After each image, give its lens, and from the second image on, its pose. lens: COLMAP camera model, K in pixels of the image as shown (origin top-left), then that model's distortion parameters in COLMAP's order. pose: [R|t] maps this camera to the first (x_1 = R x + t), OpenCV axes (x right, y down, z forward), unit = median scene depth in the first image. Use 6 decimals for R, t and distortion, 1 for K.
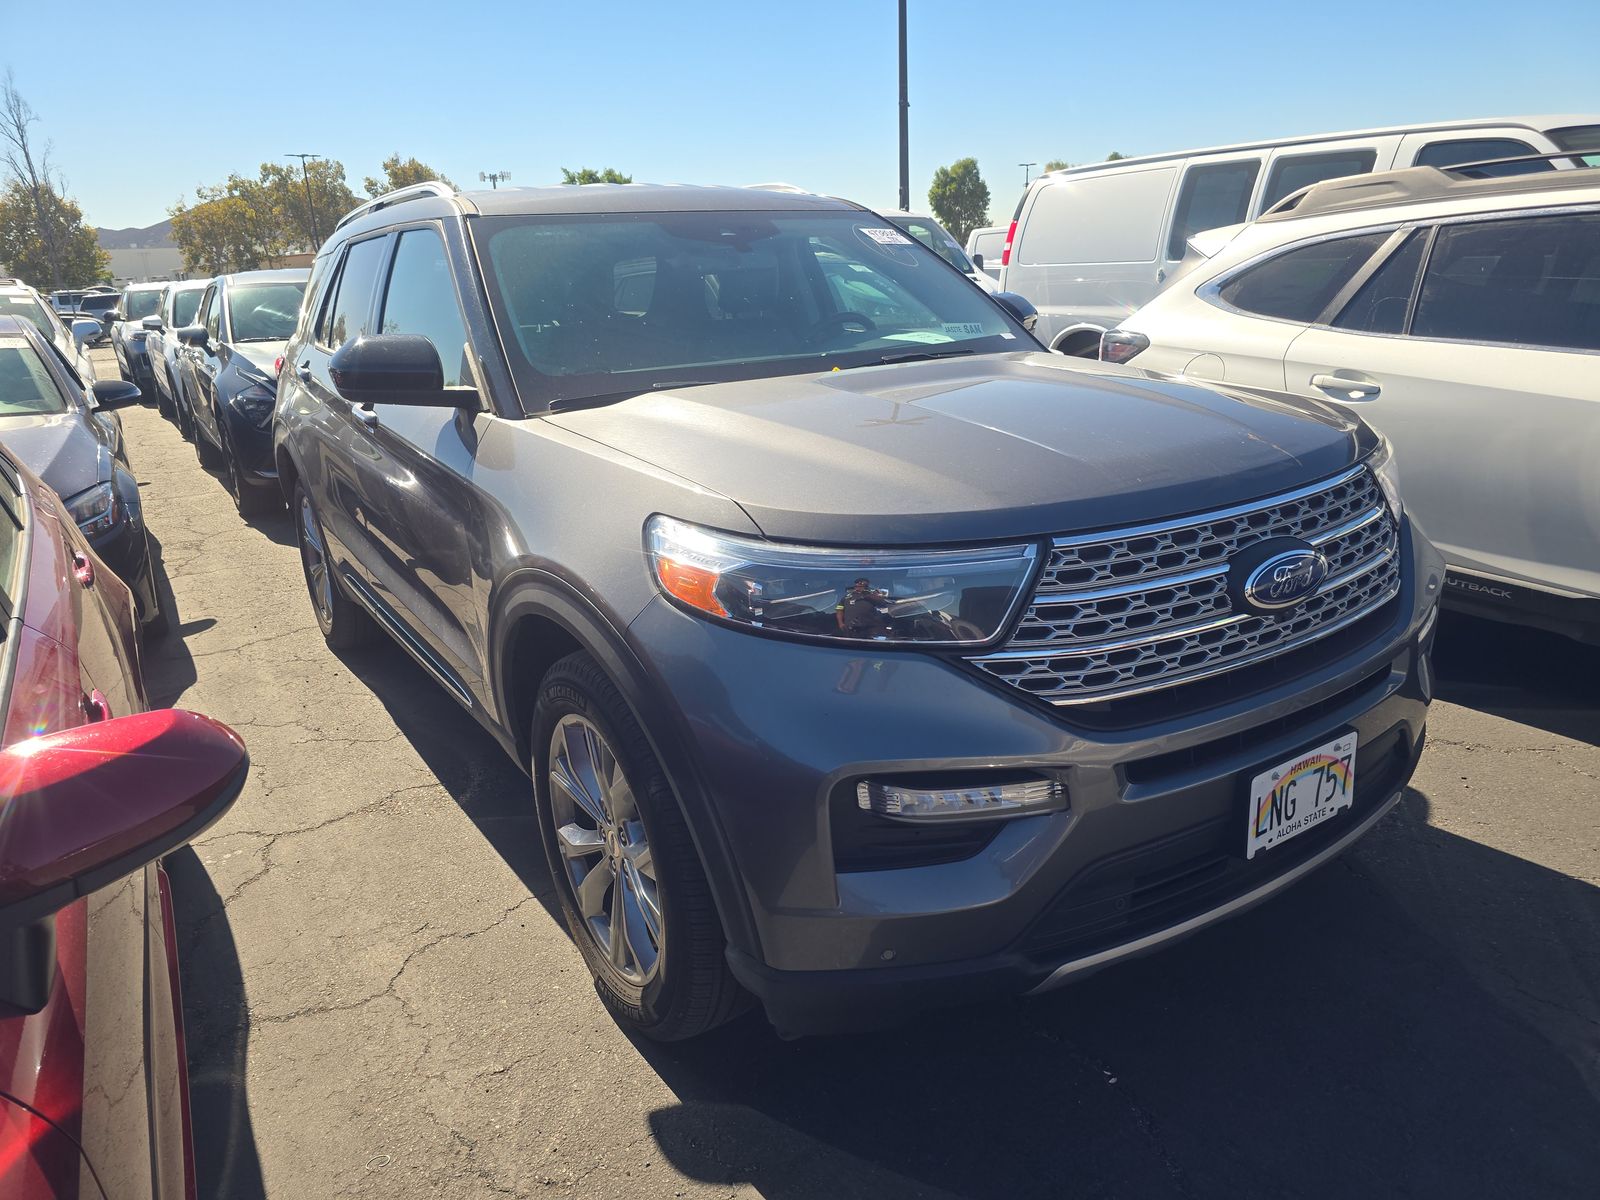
lens RADIAL K [[1070.5, 0, 798.6], [0, 1070.5, 604.8], [0, 0, 1]] dist [0.041011, -0.028599]
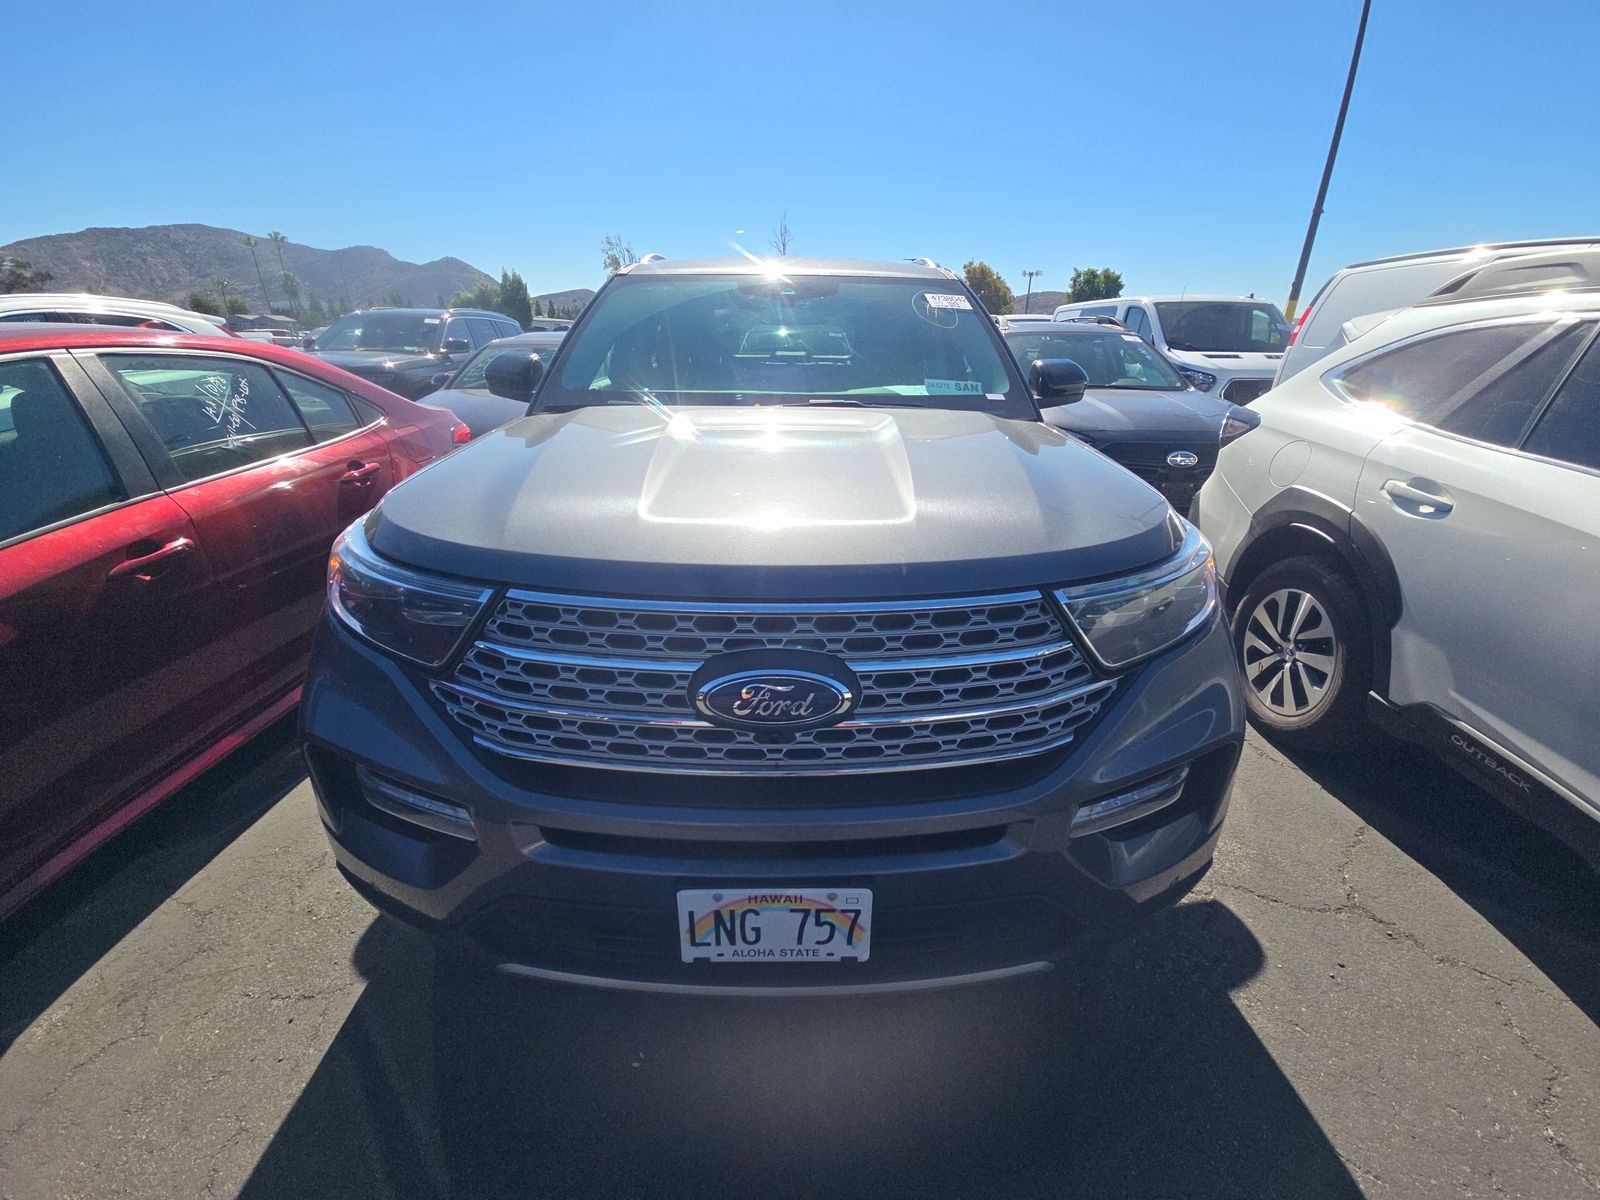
lens RADIAL K [[648.1, 0, 796.2], [0, 648.1, 596.7], [0, 0, 1]] dist [0.000542, -0.000451]
pose [[0.842442, 0.250637, -0.476942, 0.664056], [-0.209210, 0.967925, 0.139116, -0.171477], [0.496511, -0.017417, 0.867856, 0.531163]]
